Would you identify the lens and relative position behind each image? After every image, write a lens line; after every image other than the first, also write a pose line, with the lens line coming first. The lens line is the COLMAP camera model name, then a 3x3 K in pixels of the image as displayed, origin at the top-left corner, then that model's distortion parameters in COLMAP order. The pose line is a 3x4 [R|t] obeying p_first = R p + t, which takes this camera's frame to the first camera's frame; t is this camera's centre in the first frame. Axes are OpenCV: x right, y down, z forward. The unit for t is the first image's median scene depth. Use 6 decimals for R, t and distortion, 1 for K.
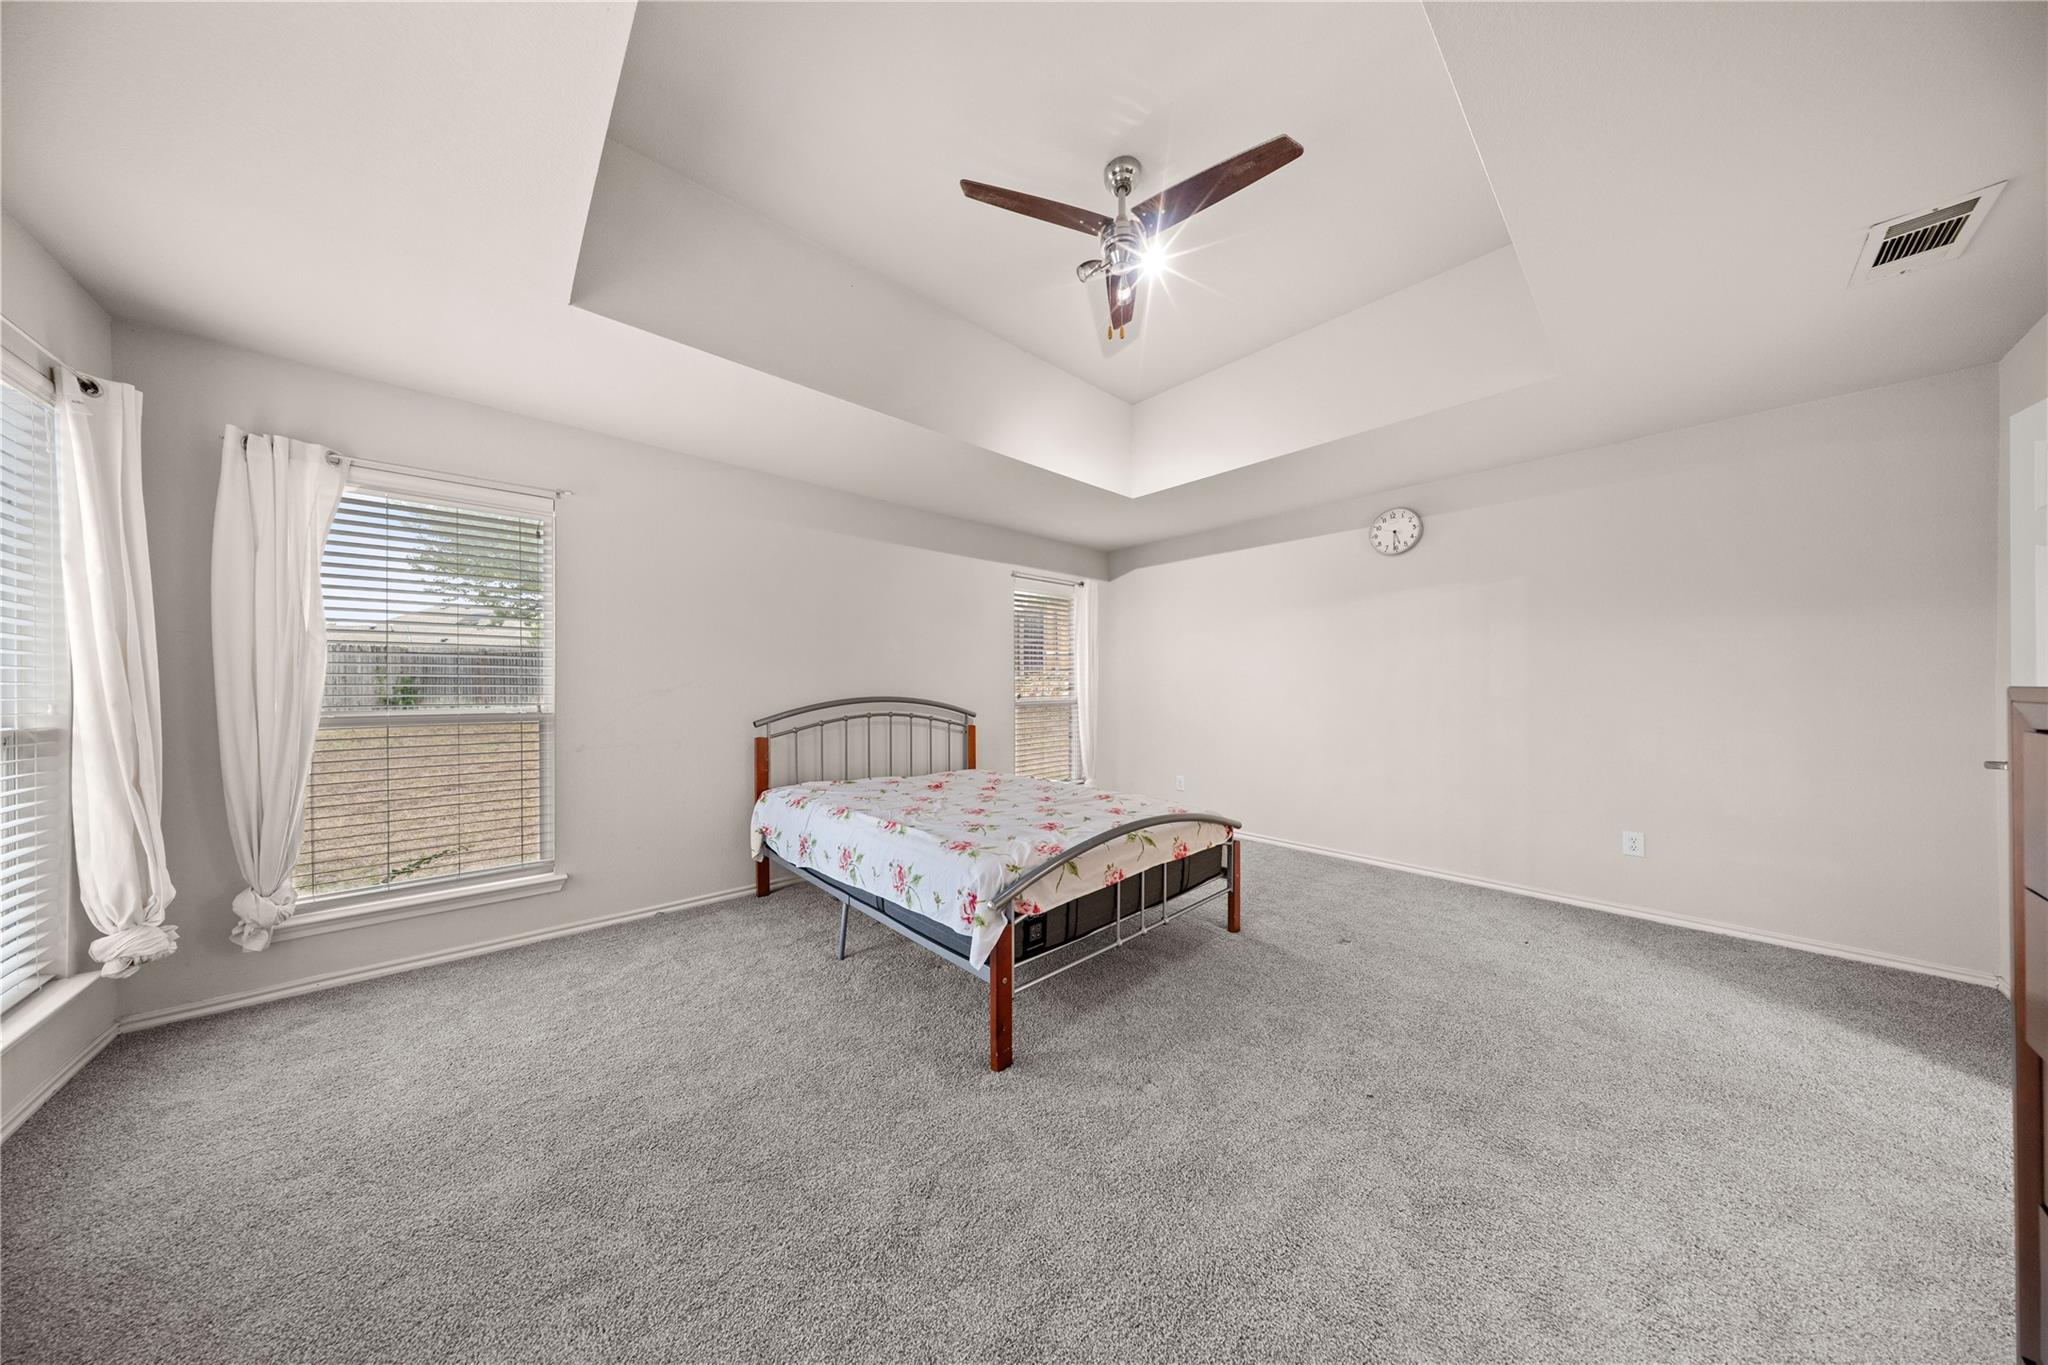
lens RADIAL K [[602.4, 0, 1022.7], [0, 602.4, 686.8], [0, 0, 1]] dist [0.000305, 0.000025]
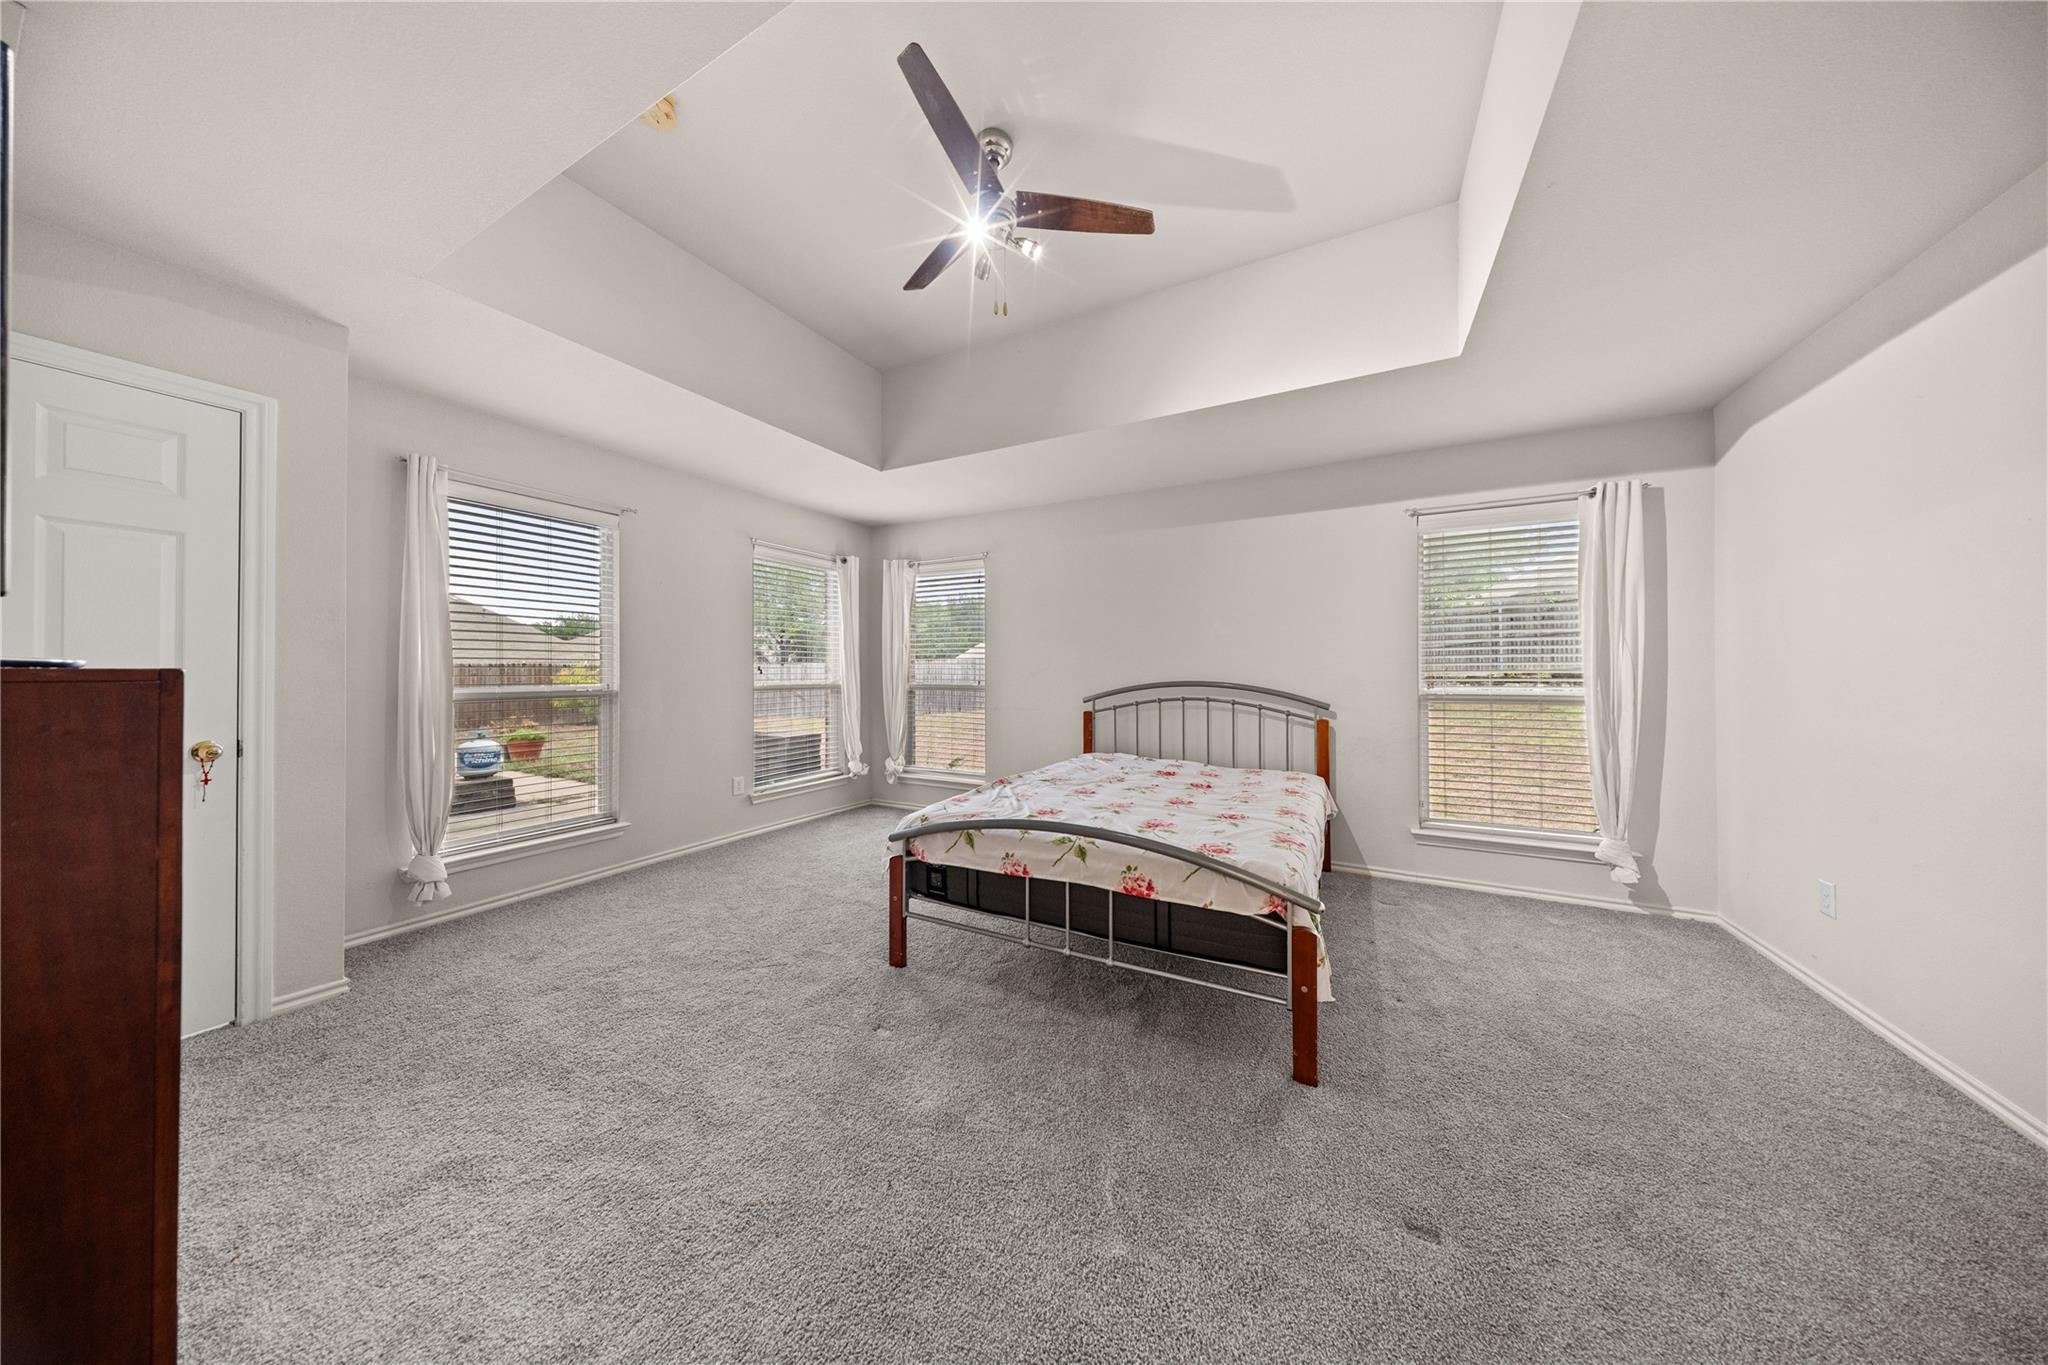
lens RADIAL K [[602.4, 0, 1023.1], [0, 602.4, 676.8], [0, 0, 1]] dist [0.000305, 0.000025]
pose [[0.328328, 0.010133, -0.944509, 0.877541], [-0.004389, 0.999948, 0.009202, 0.001704], [0.944553, 0.001125, 0.328356, 0.577815]]
